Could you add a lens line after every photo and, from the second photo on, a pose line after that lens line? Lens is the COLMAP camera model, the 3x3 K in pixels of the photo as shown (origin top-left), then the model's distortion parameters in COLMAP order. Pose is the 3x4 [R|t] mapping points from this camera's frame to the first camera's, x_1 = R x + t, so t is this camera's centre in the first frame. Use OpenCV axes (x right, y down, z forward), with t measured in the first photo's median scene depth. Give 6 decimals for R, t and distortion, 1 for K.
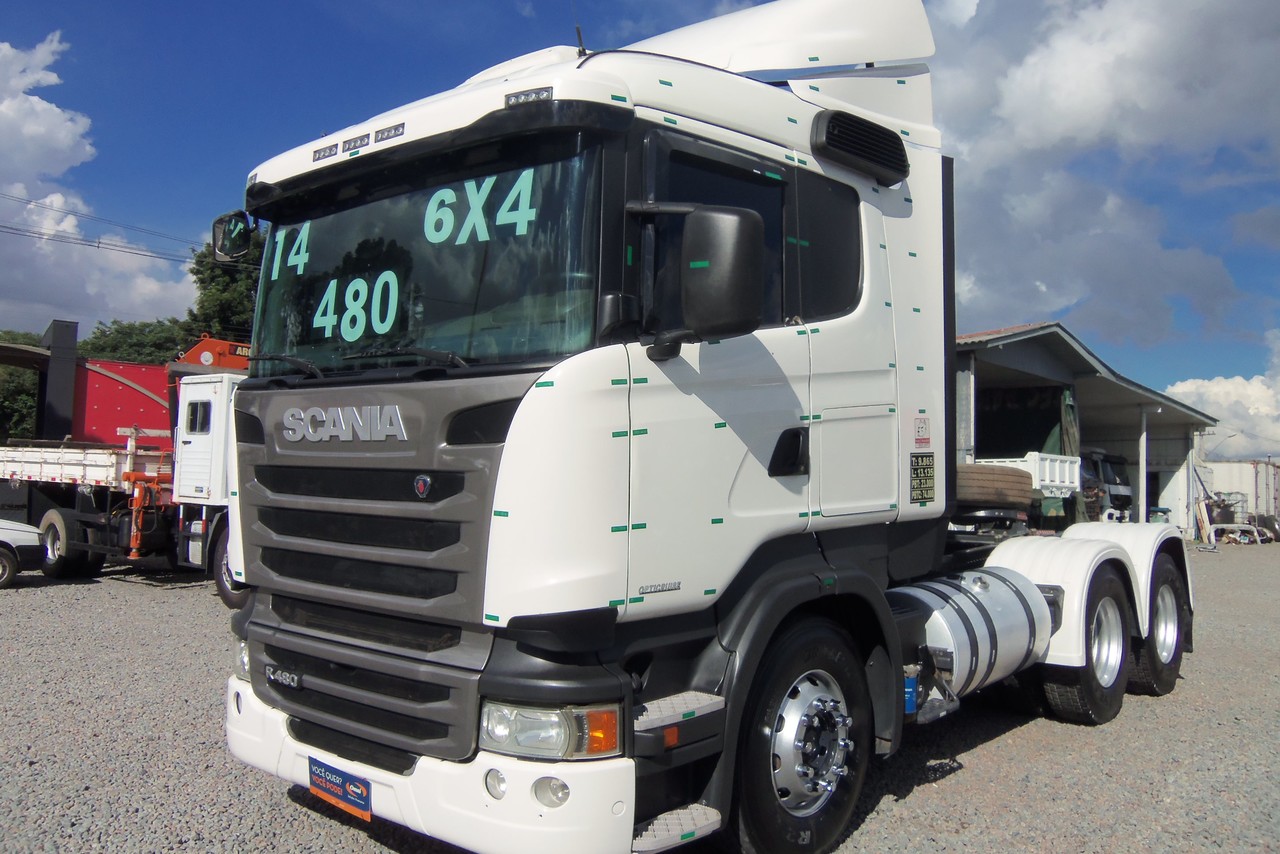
lens RADIAL K [[1092.1, 0, 640.9], [0, 1092.1, 432.5], [0, 0, 1]] dist [-0.017103, 0.005601]
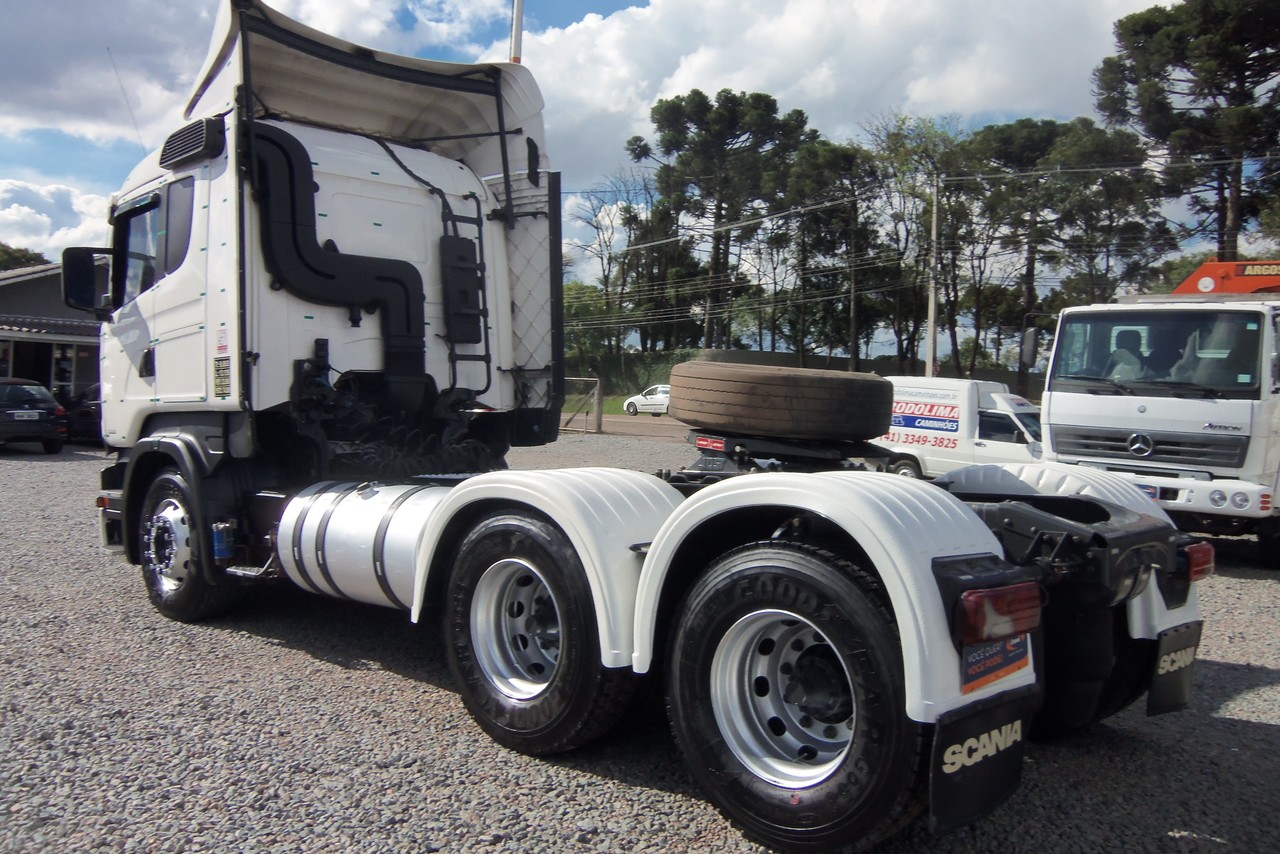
lens RADIAL K [[1092.1, 0, 640.9], [0, 1092.1, 432.5], [0, 0, 1]] dist [-0.017103, 0.005601]
pose [[-0.077294, 0.015626, -0.996886, 1.825431], [0.016278, 0.999764, 0.014409, 0.117641], [0.996875, -0.015114, -0.077530, 1.949872]]
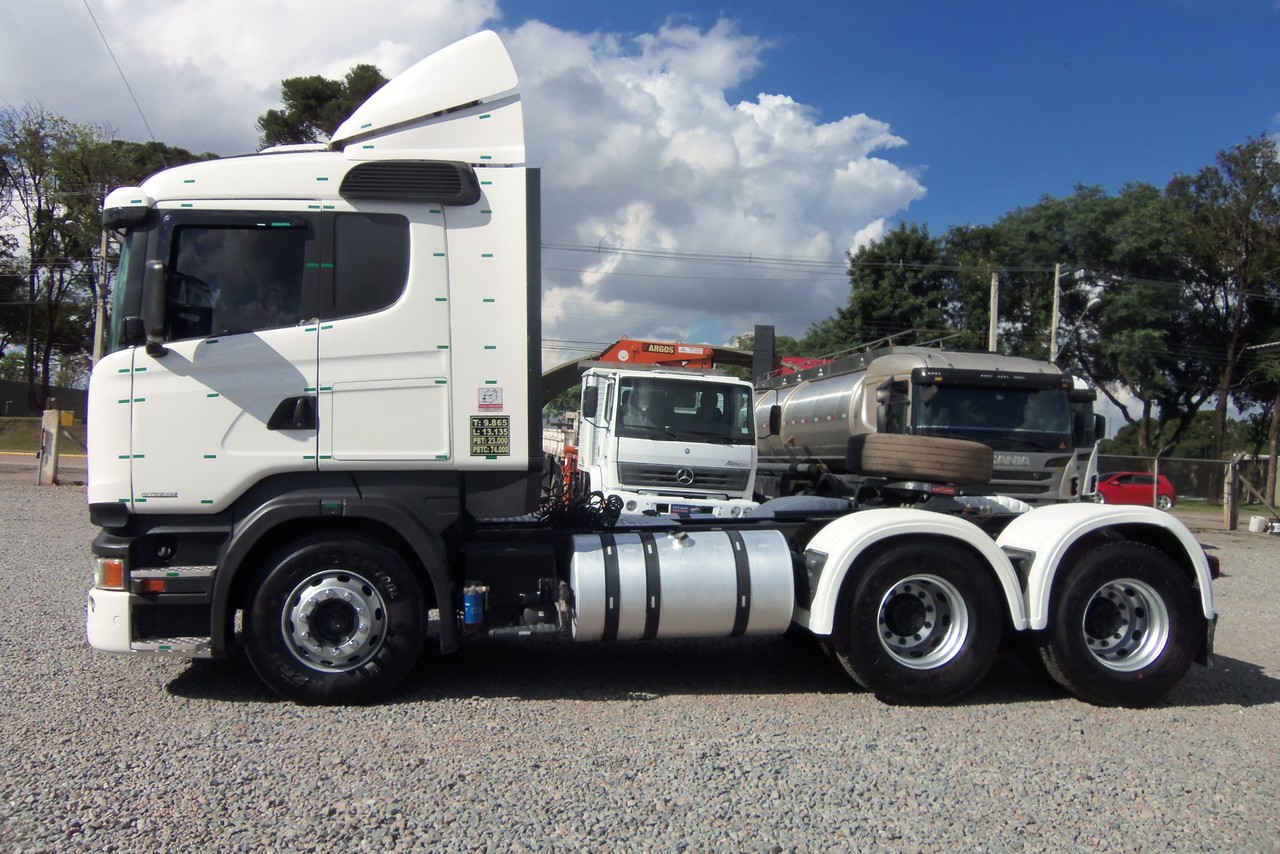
lens RADIAL K [[1105.0, 0, 640.0], [0, 1105.0, 427.0], [0, 0, 1]] dist [-0.019002, -0.003982]
pose [[0.747280, -0.002349, -0.664505, 1.500150], [0.004990, 0.999985, 0.002077, 0.036600], [0.664490, -0.004867, 0.747281, 0.220941]]
